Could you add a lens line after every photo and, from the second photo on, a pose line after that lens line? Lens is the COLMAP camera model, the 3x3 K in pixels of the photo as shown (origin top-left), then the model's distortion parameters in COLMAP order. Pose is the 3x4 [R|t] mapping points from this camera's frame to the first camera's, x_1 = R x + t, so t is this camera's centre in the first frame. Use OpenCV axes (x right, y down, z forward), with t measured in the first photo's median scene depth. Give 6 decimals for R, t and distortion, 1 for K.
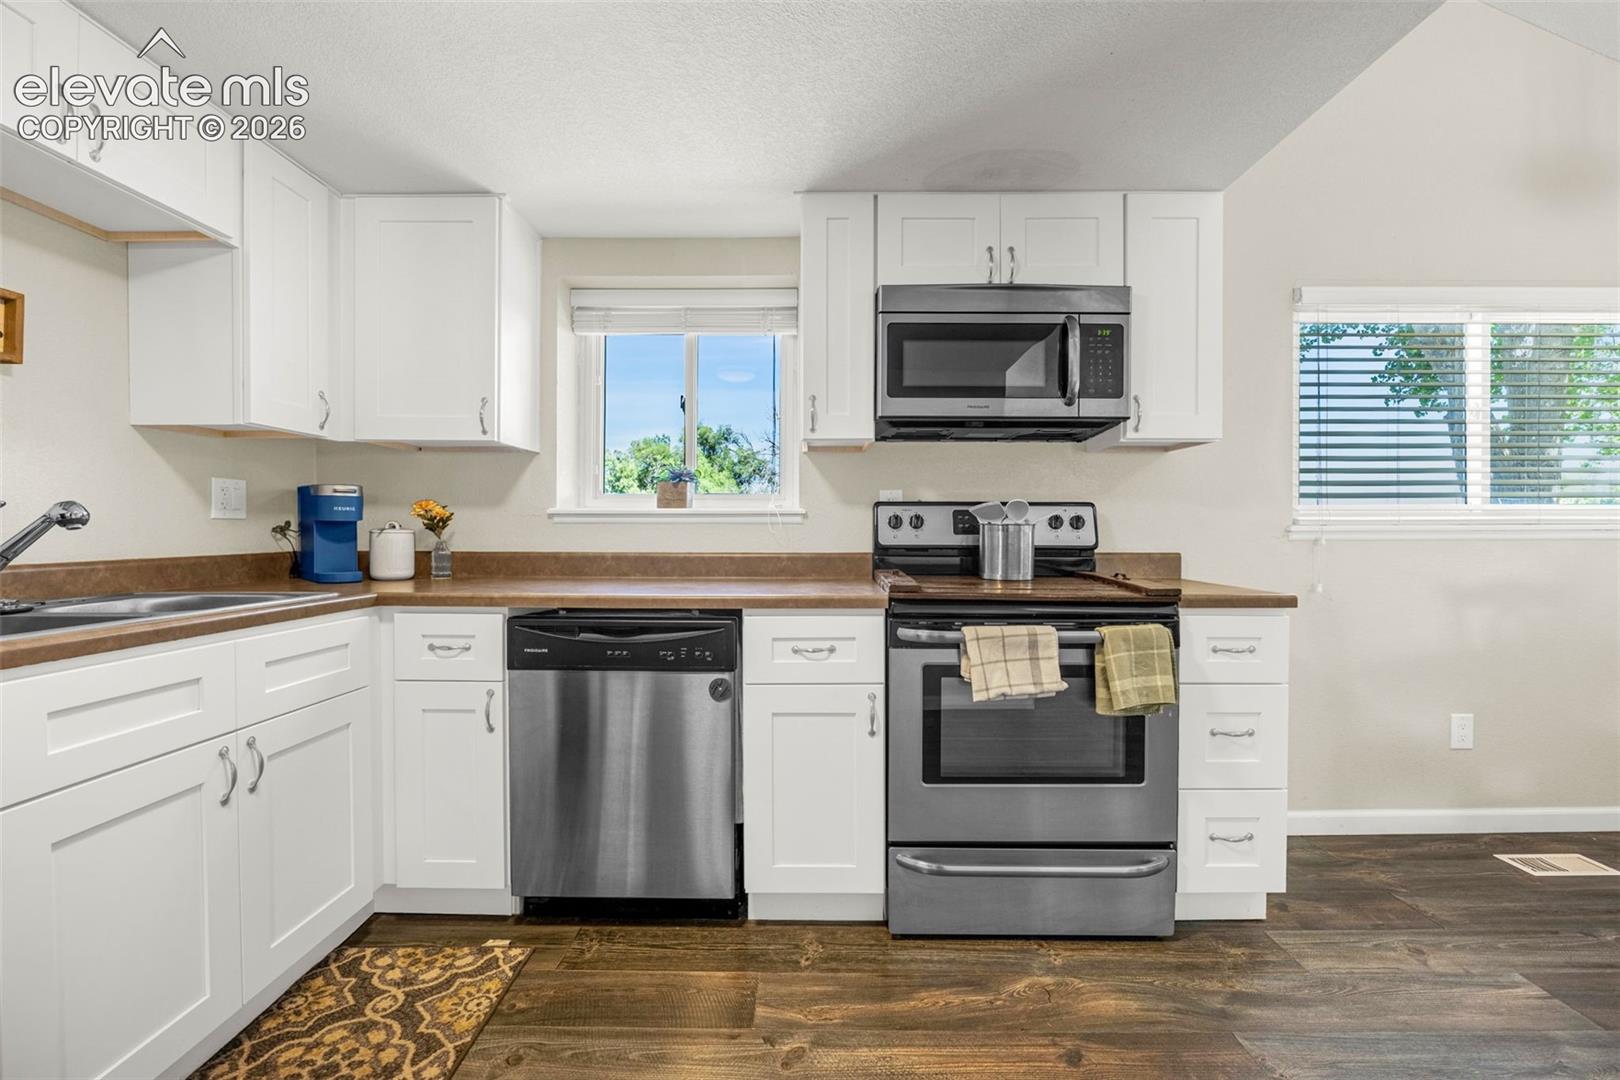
lens RADIAL K [[694.7, 0, 816.9], [0, 694.7, 541.1], [0, 0, 1]] dist [-0.011098, 0.000367]
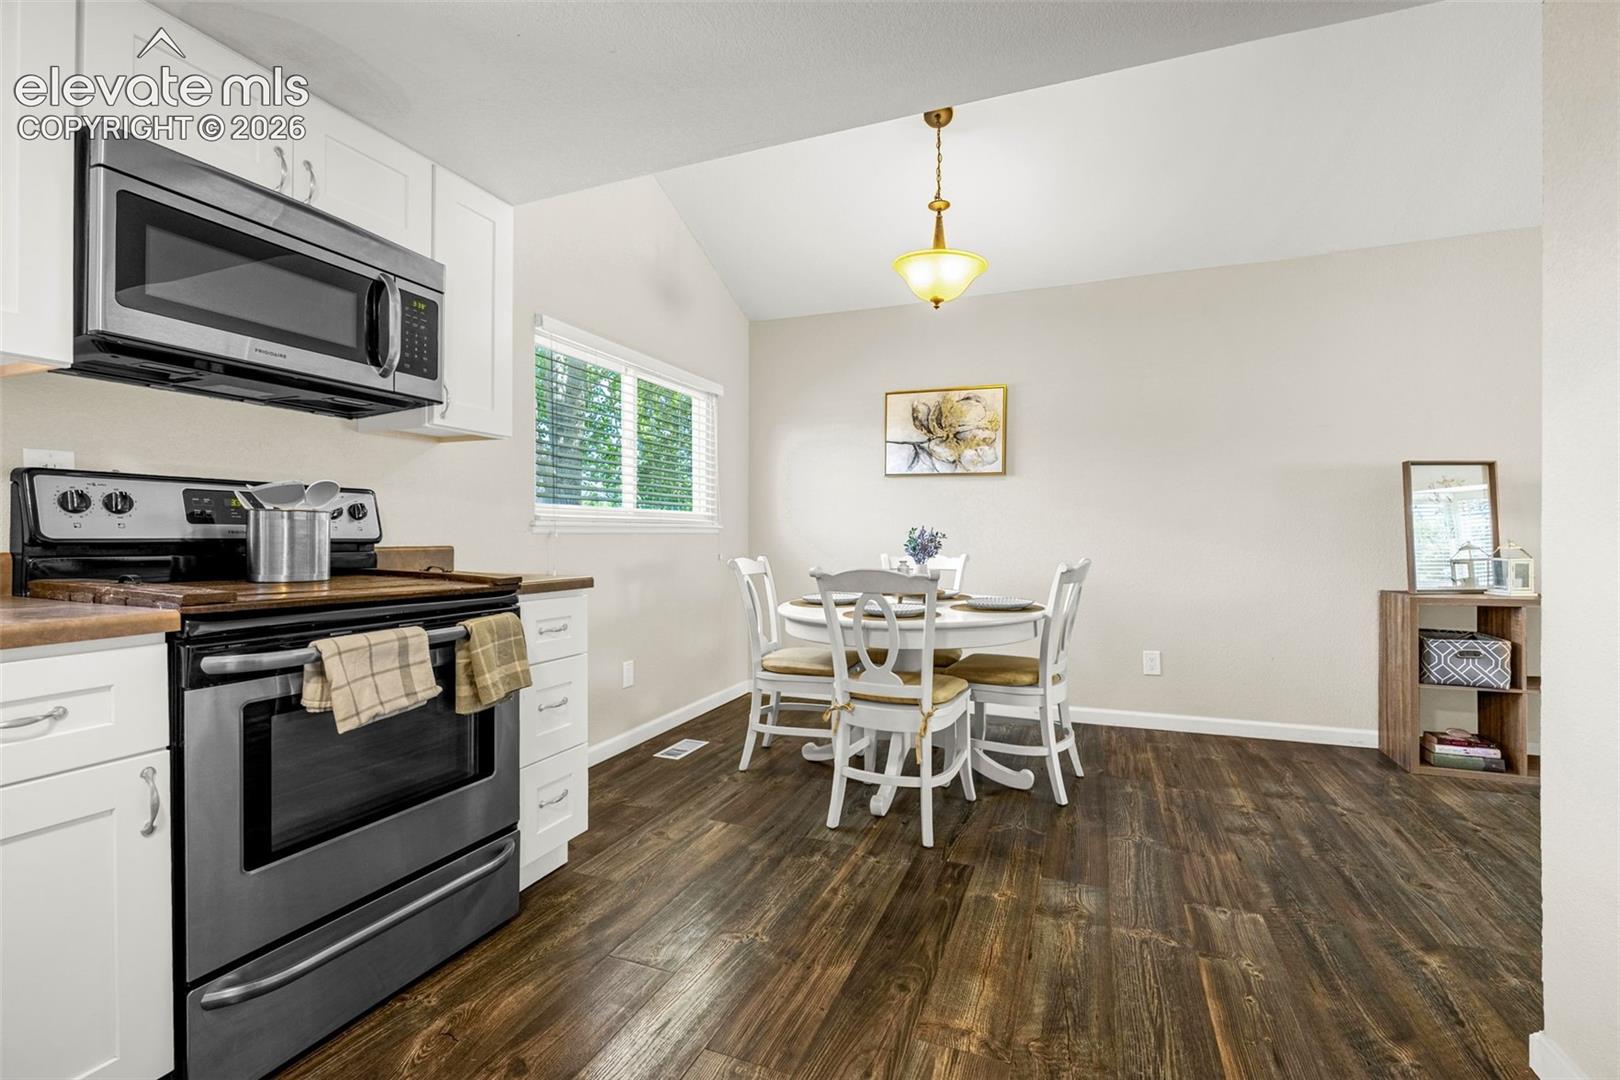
lens RADIAL K [[694.7, 0, 808.3], [0, 694.7, 539.9], [0, 0, 1]] dist [-0.011098, 0.000367]
pose [[0.374515, -0.006061, 0.927201, -0.273948], [0.011396, 0.999933, 0.001933, 0.016245], [-0.927151, 0.009842, 0.374559, 0.201041]]
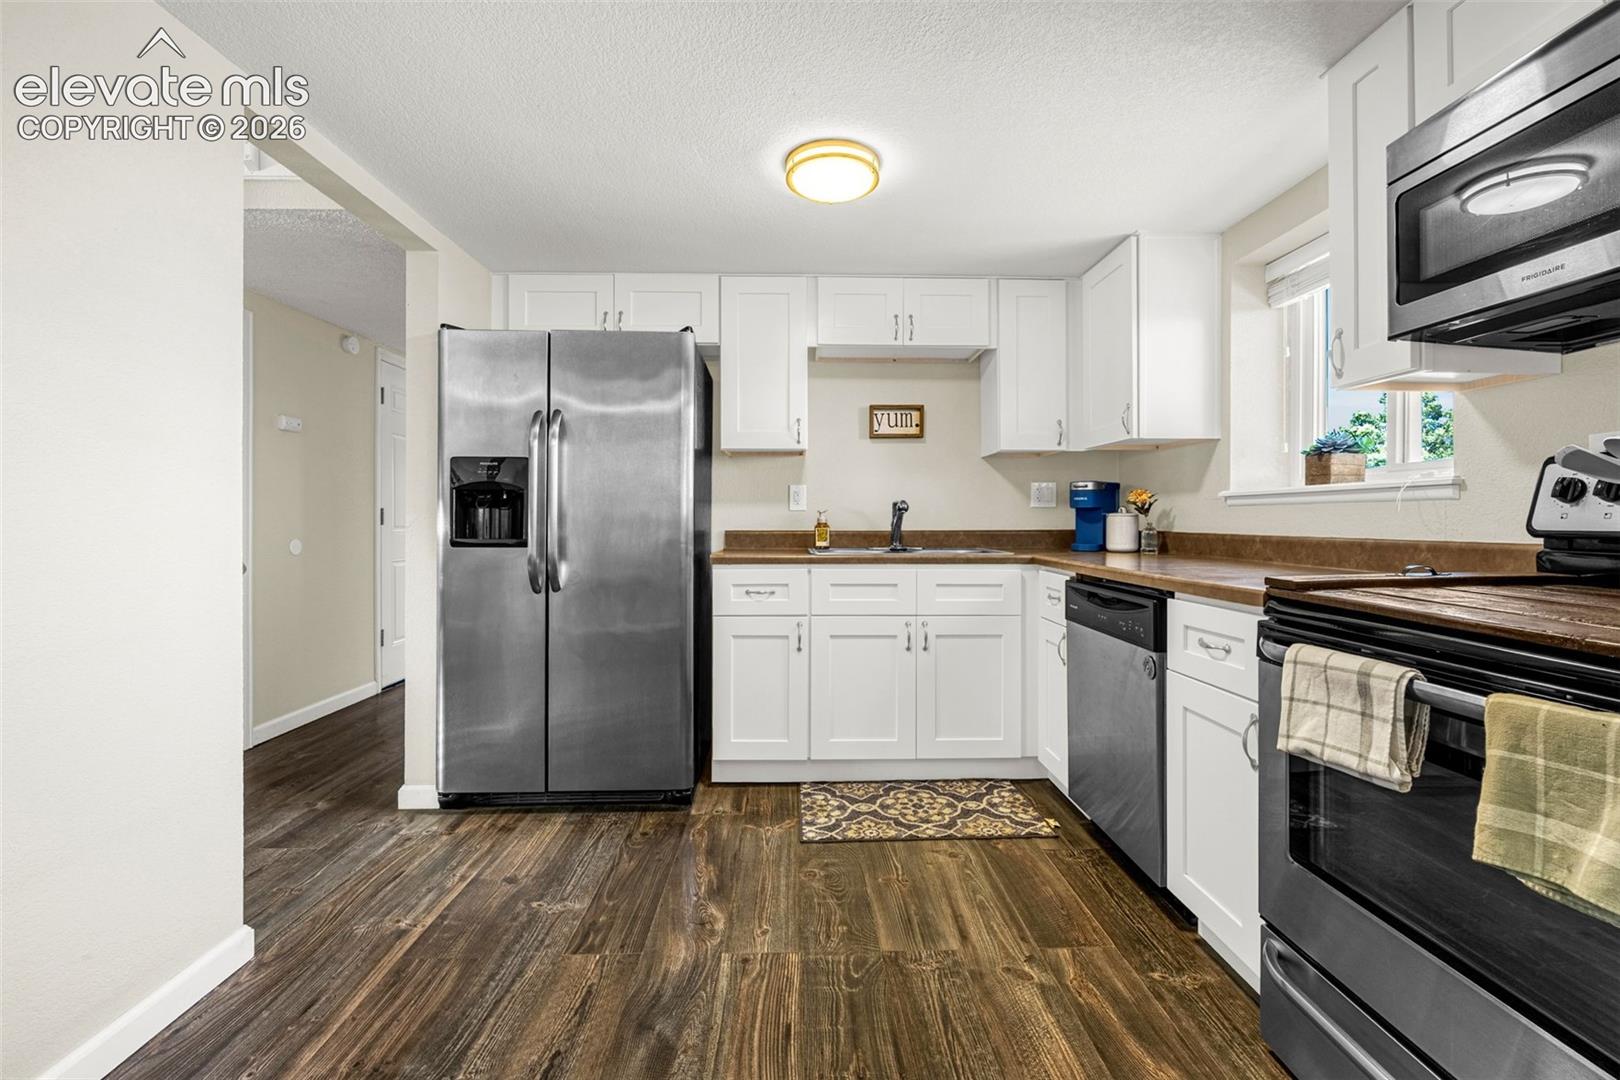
lens RADIAL K [[694.7, 0, 806.9], [0, 694.7, 518.4], [0, 0, 1]] dist [-0.011098, 0.000367]
pose [[0.031412, -0.003561, -0.999500, 0.836231], [-0.017172, 0.999844, -0.004102, 0.010344], [0.999359, 0.017292, 0.031346, 0.465389]]
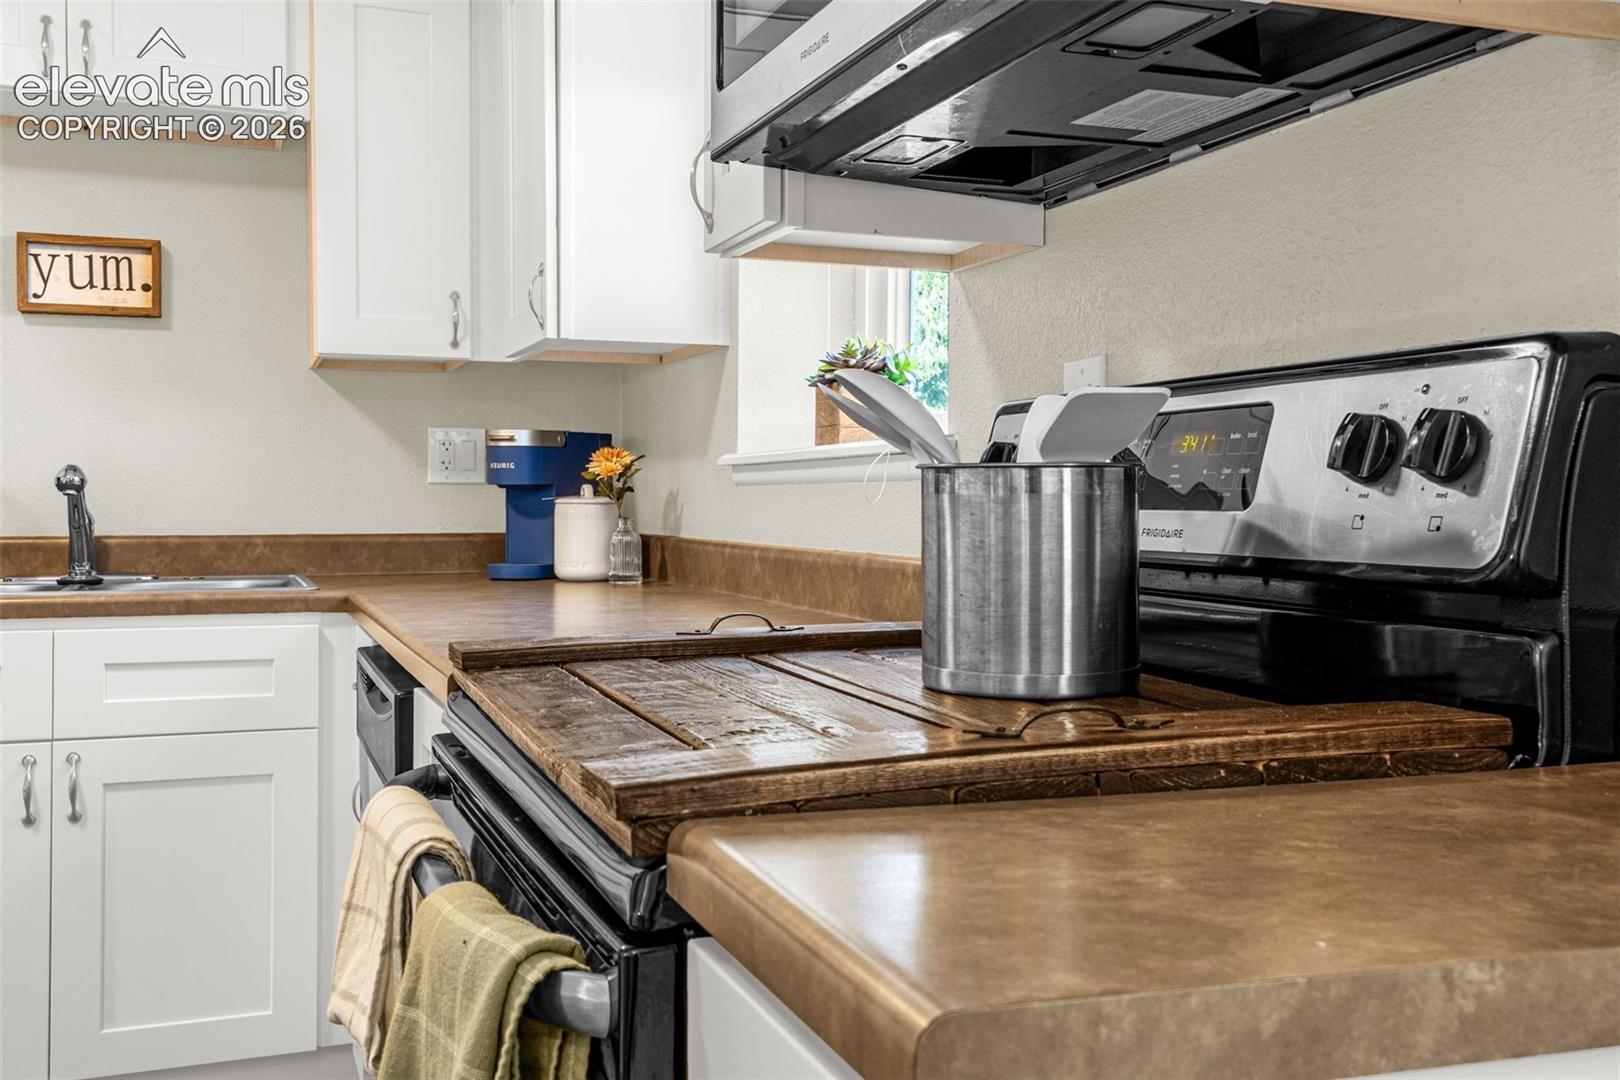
lens RADIAL K [[1558.8, 0, 805.9], [0, 1558.8, 517.6], [0, 0, 1]] dist [0.035783, 0.000000]
pose [[0.358023, 0.007484, -0.933683, 0.918187], [-0.018589, 0.999827, 0.000886, -0.005759], [0.933528, 0.017039, 0.358100, 0.869361]]
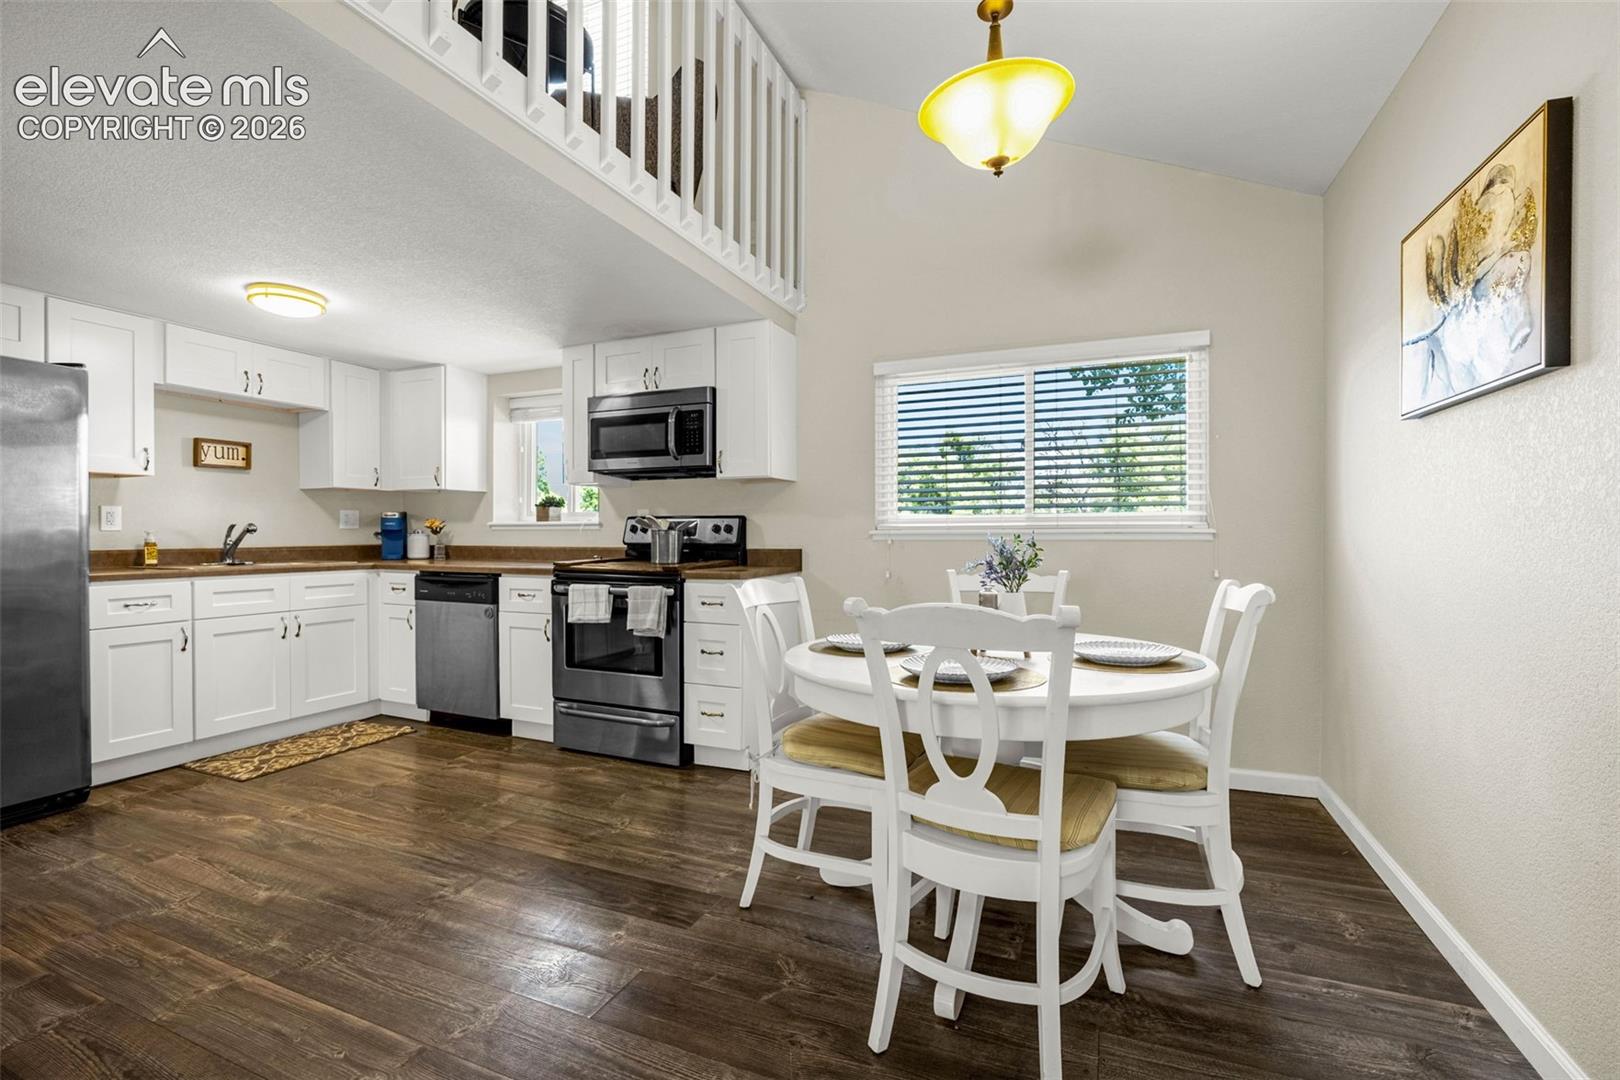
lens RADIAL K [[694.7, 0, 811.3], [0, 694.7, 541.3], [0, 0, 1]] dist [-0.011098, 0.000367]
pose [[0.923157, 0.002969, -0.384412, 1.477256], [-0.005355, 0.999972, -0.005137, 0.010647], [0.384387, 0.006800, 0.923147, -0.487145]]
